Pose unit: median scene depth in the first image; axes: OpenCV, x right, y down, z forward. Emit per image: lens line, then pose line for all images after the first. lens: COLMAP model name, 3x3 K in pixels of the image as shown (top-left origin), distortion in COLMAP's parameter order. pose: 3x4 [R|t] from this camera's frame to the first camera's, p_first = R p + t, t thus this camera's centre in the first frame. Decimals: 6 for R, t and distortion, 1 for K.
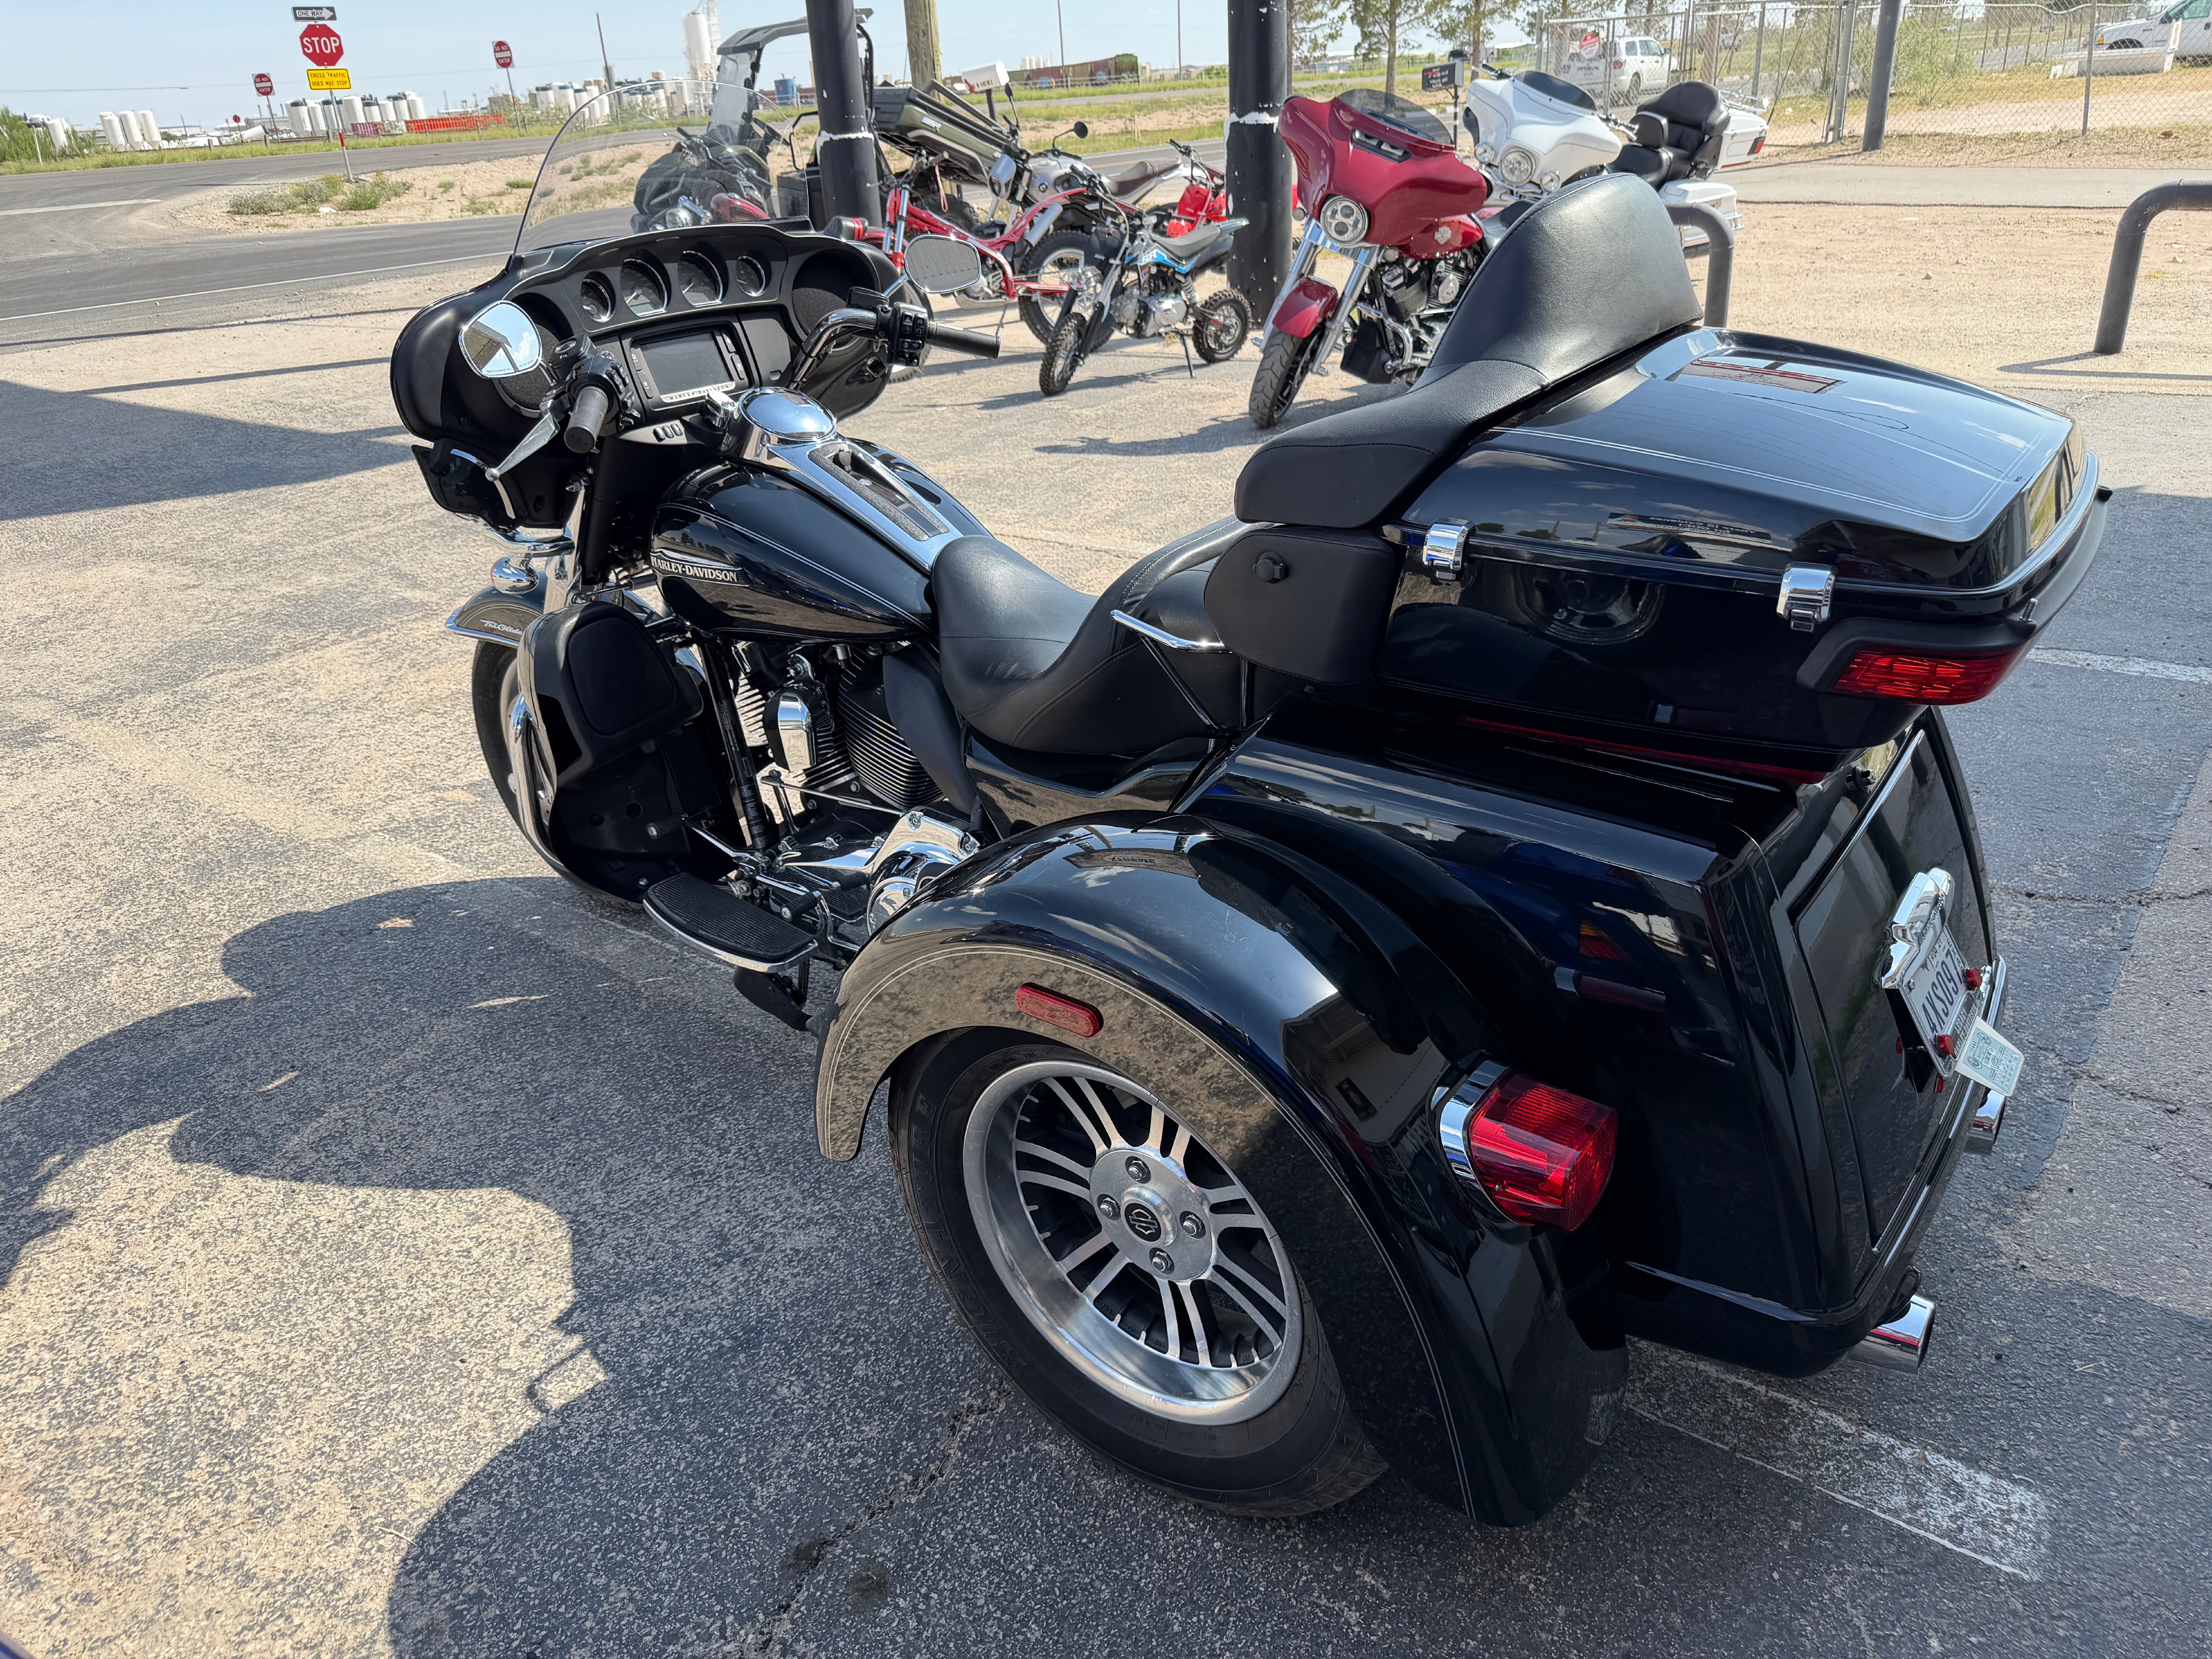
lens RADIAL K [[1643.3, 0, 1106.0], [0, 1643.3, 829.5], [0, 0, 1]] dist [0.000559, 0.003450]
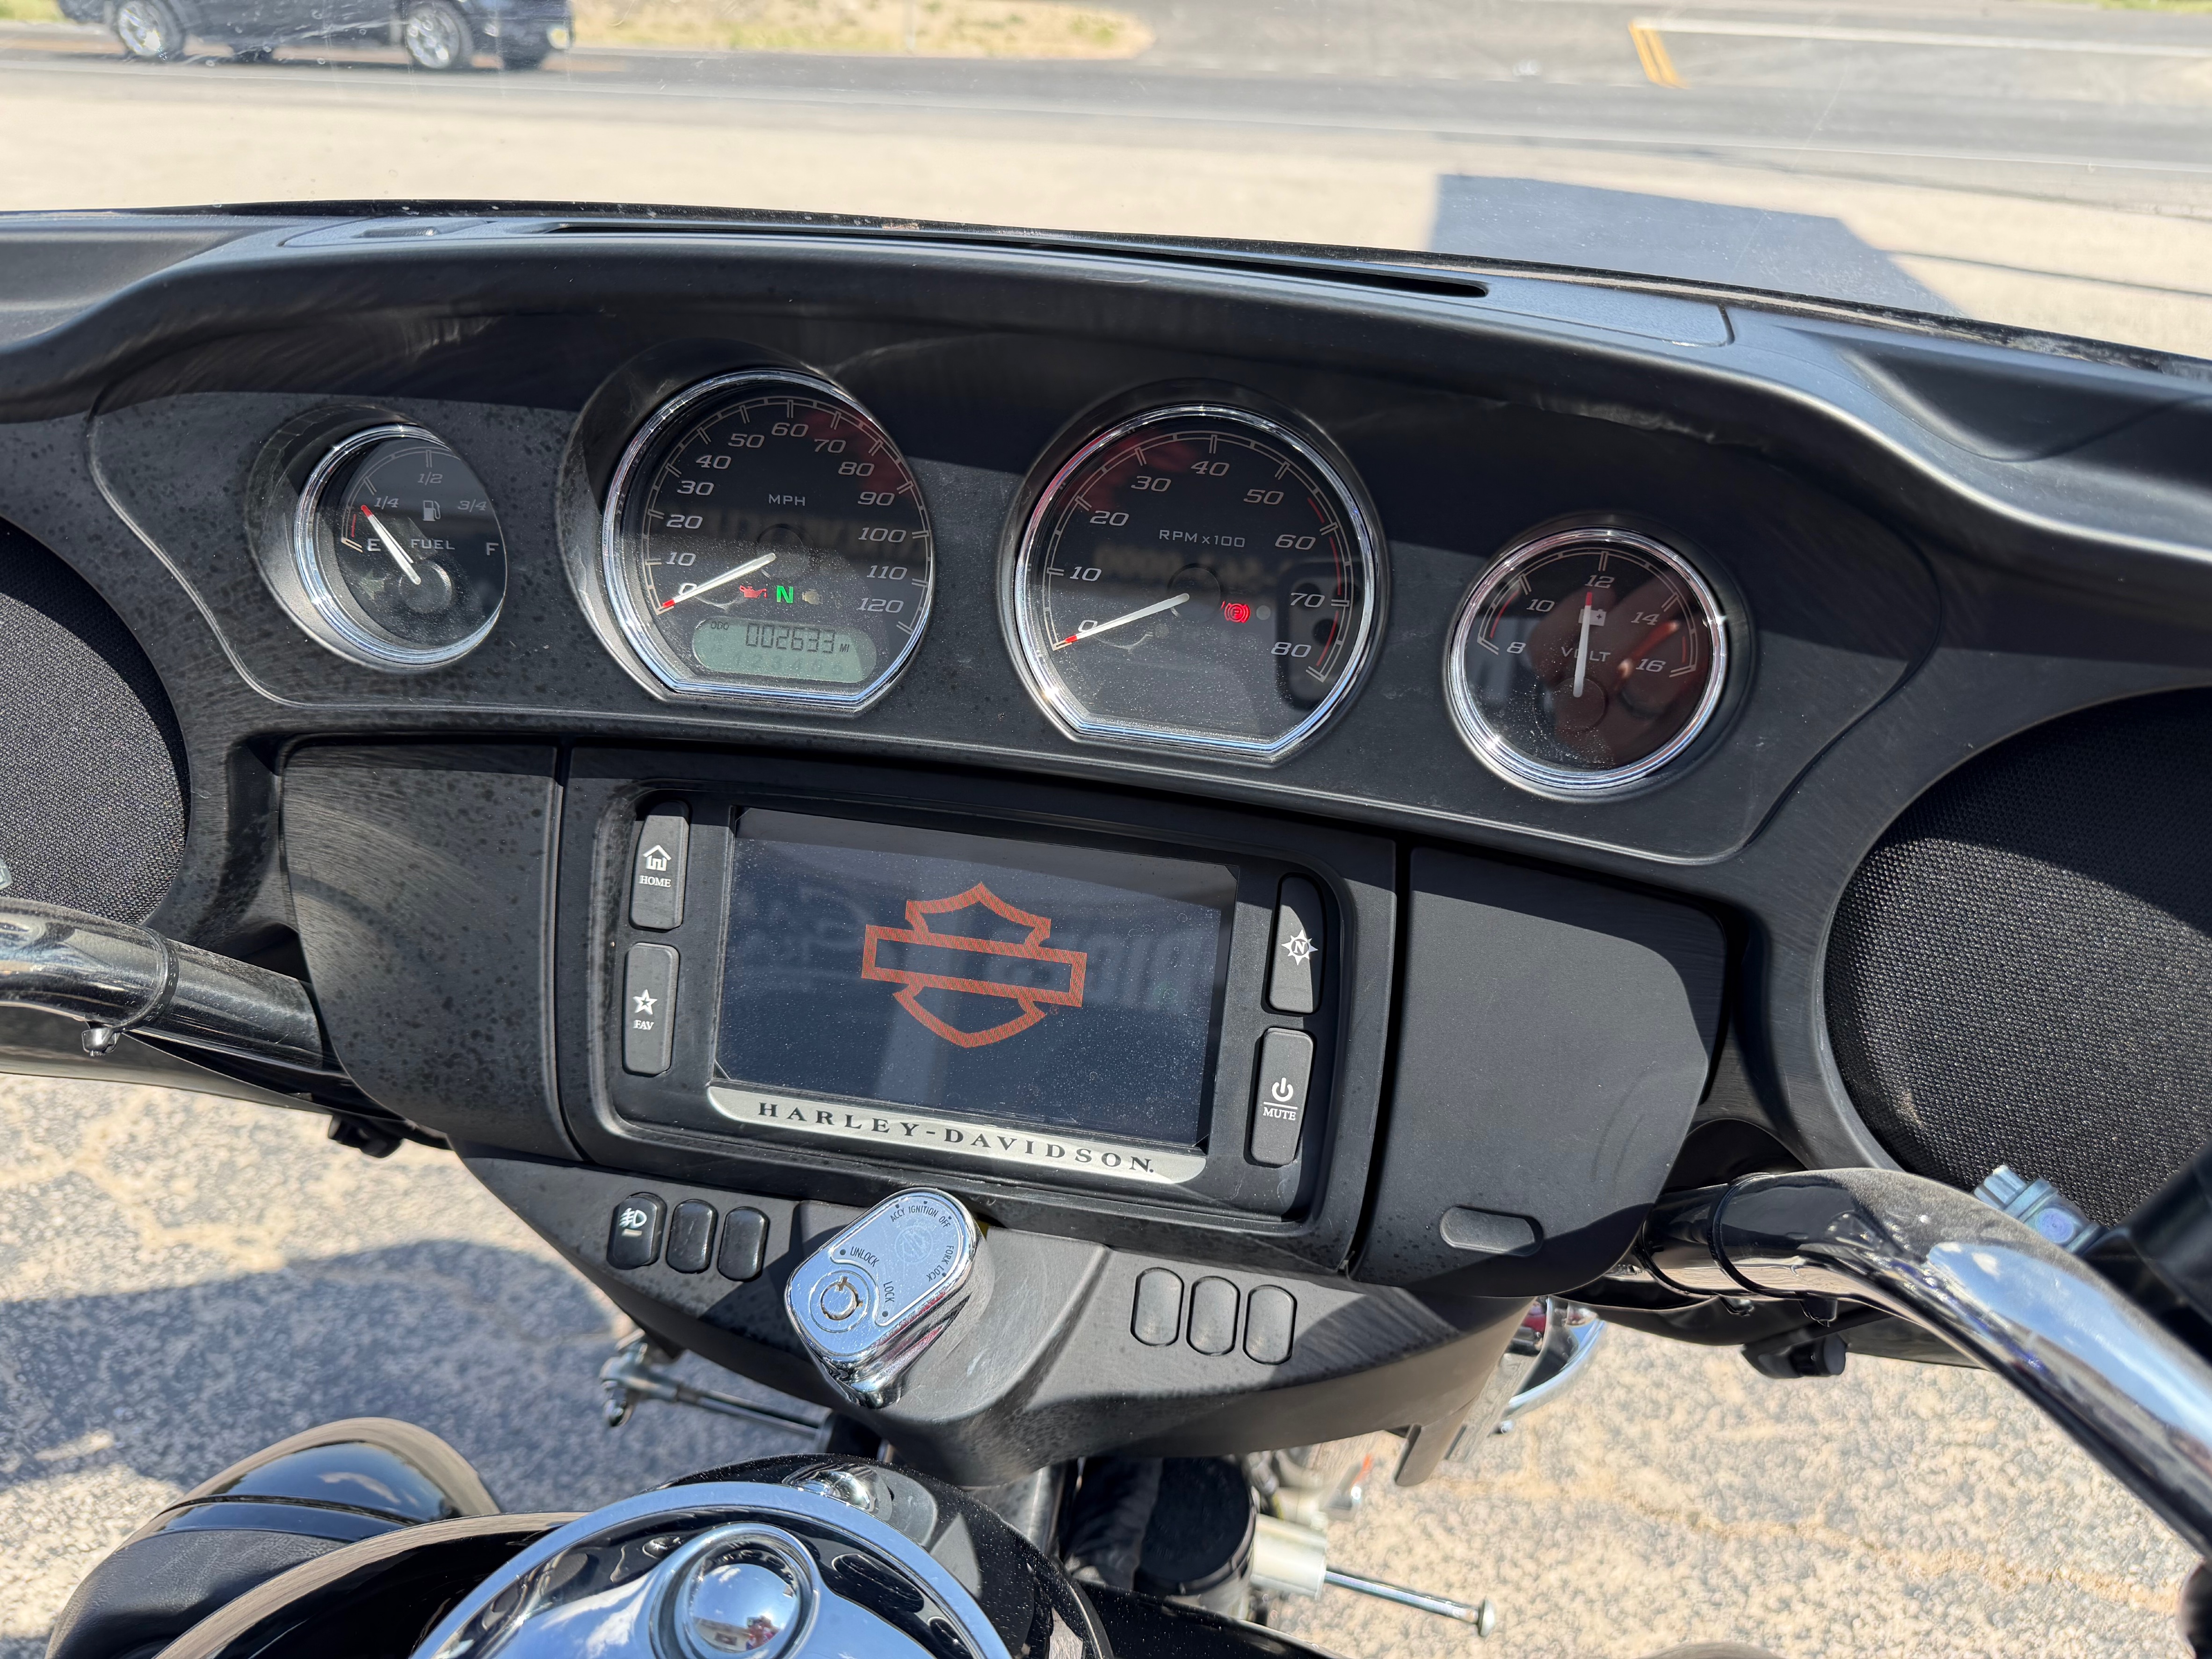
lens RADIAL K [[1614.0, 0, 1105.5], [0, 1614.0, 821.0], [0, 0, 1]] dist [-0.001844, -0.021515]
pose [[0.465466, 0.487464, -0.738729, -0.129593], [-0.422210, 0.855863, 0.298726, -0.367622], [0.777869, 0.172852, 0.604187, 0.928045]]
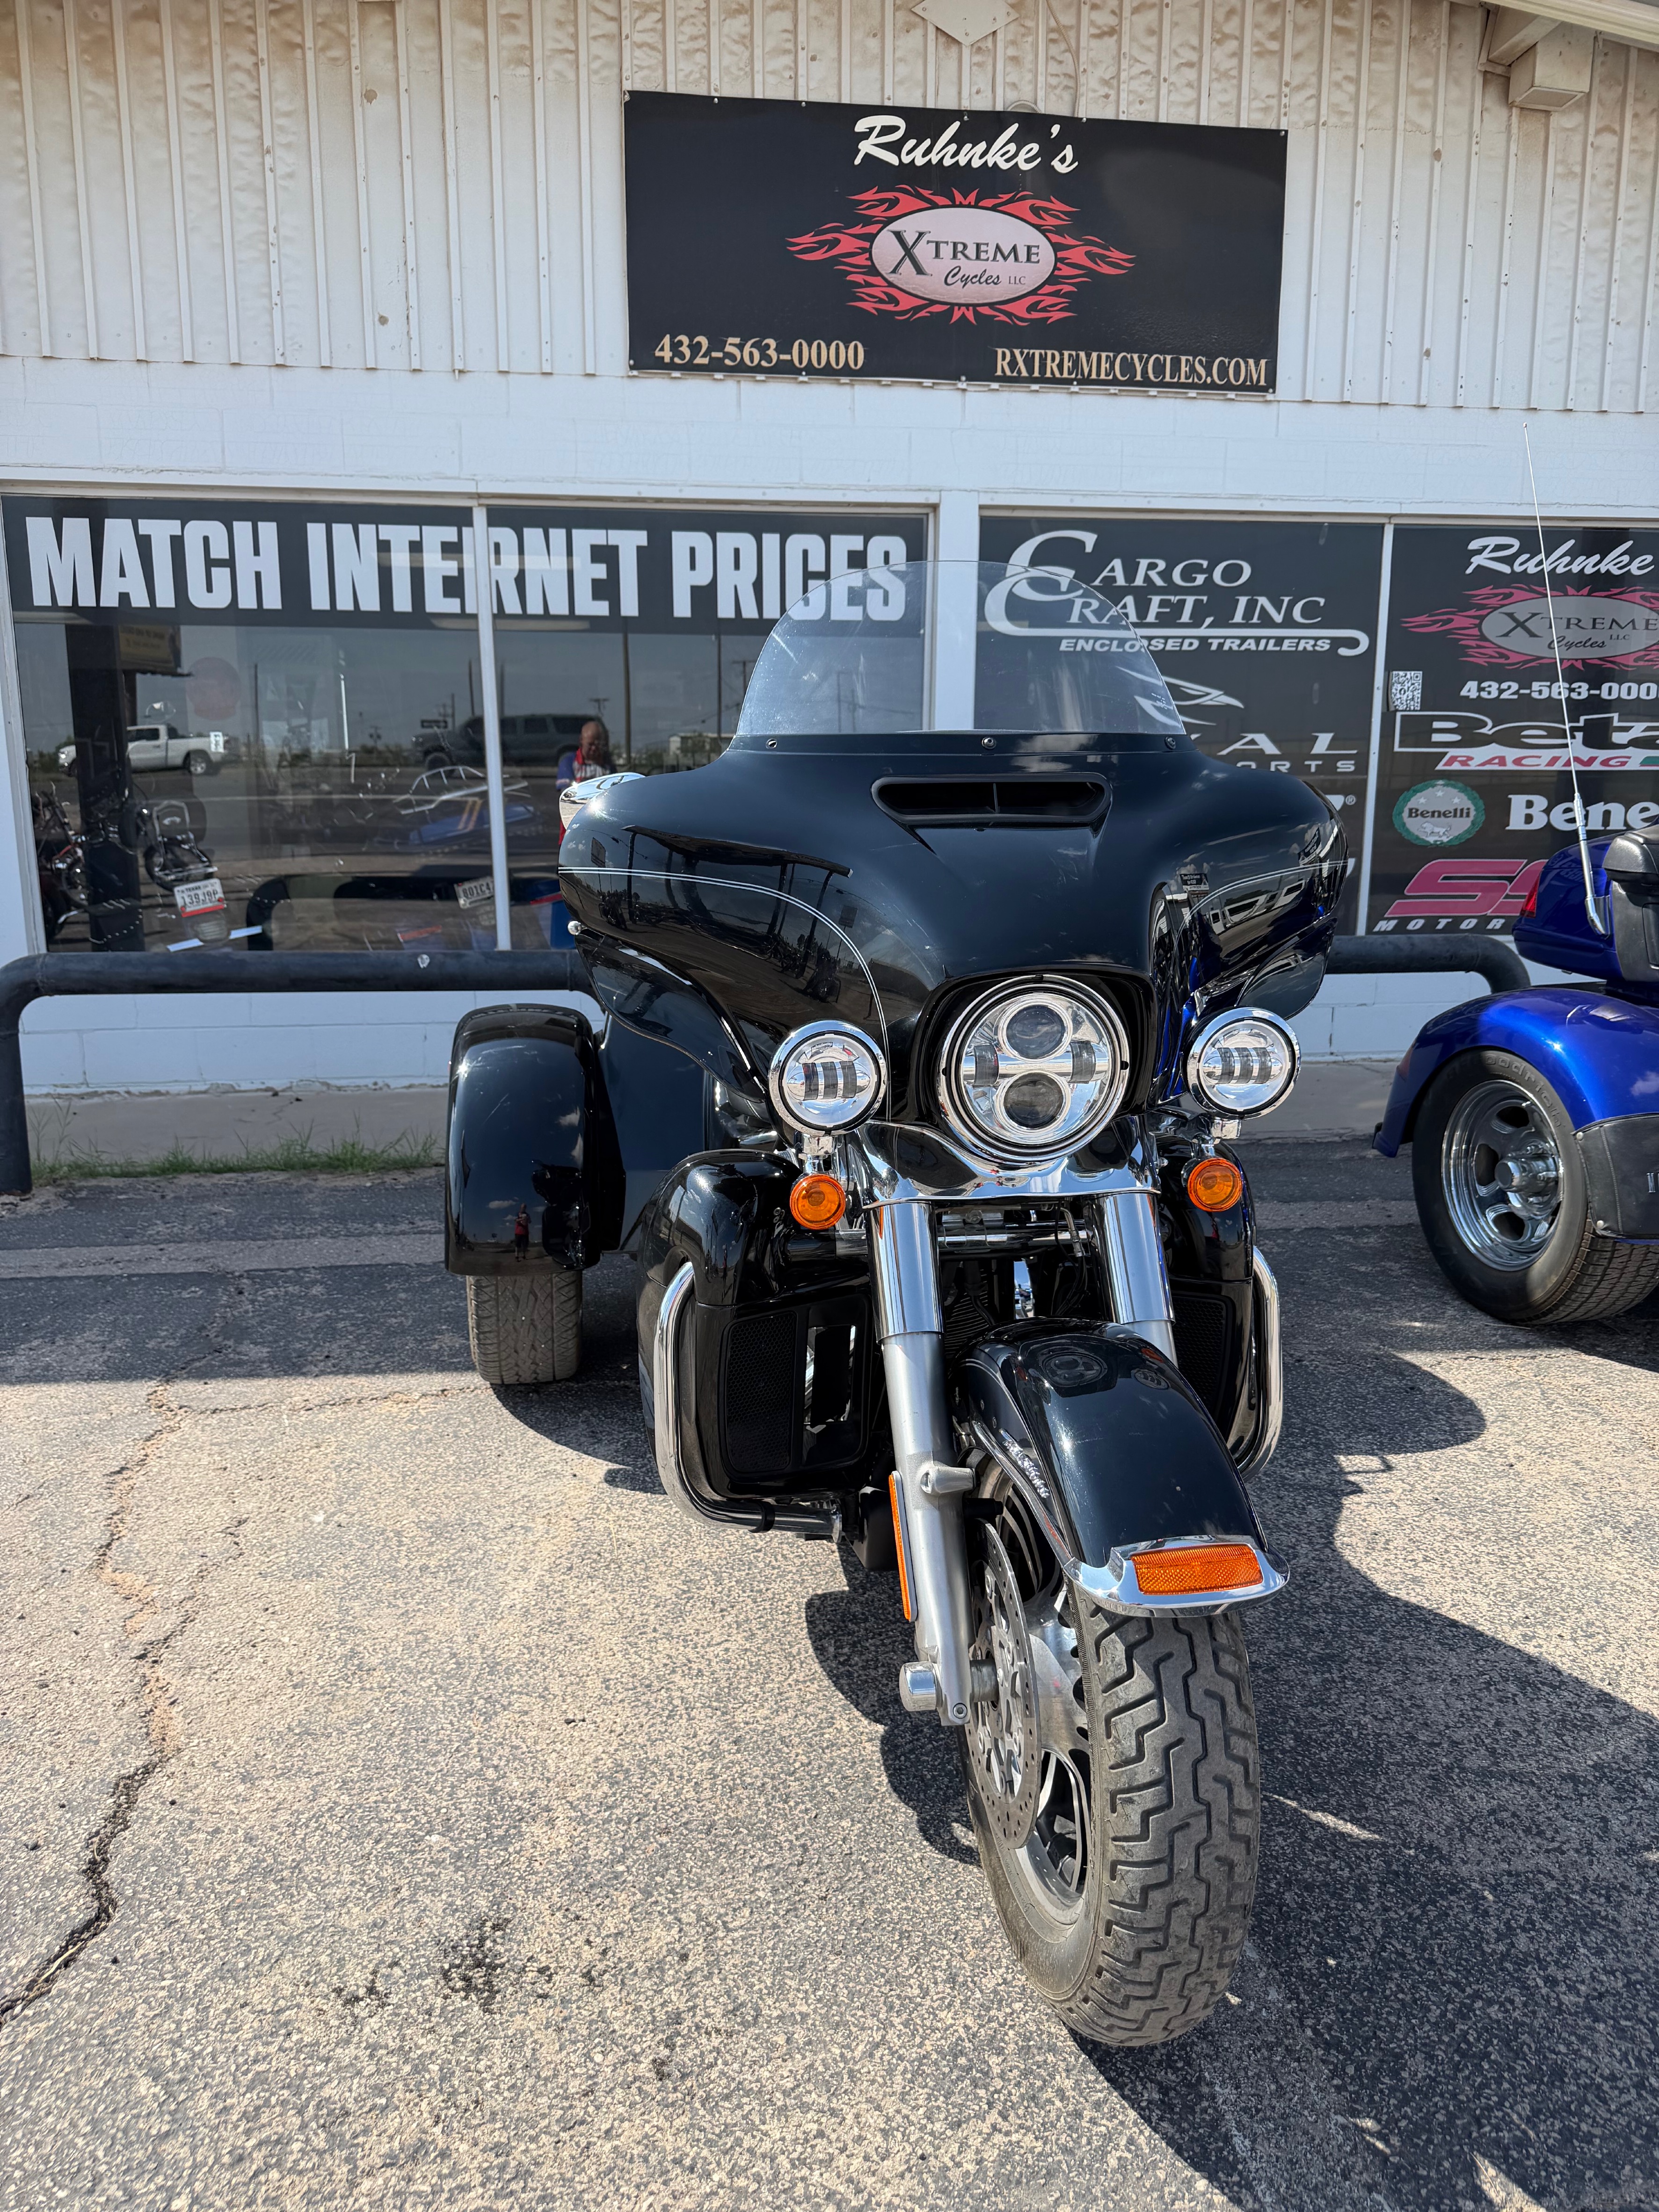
lens RADIAL K [[1562.1, 0, 821.9], [0, 1562.1, 1103.2], [0, 0, 1]] dist [0.014679, -0.024564]
pose [[-0.727598, -0.076119, 0.681767, -0.732186], [0.322678, 0.839043, 0.438048, -0.562233], [-0.605375, 0.538715, -0.585924, 1.574802]]
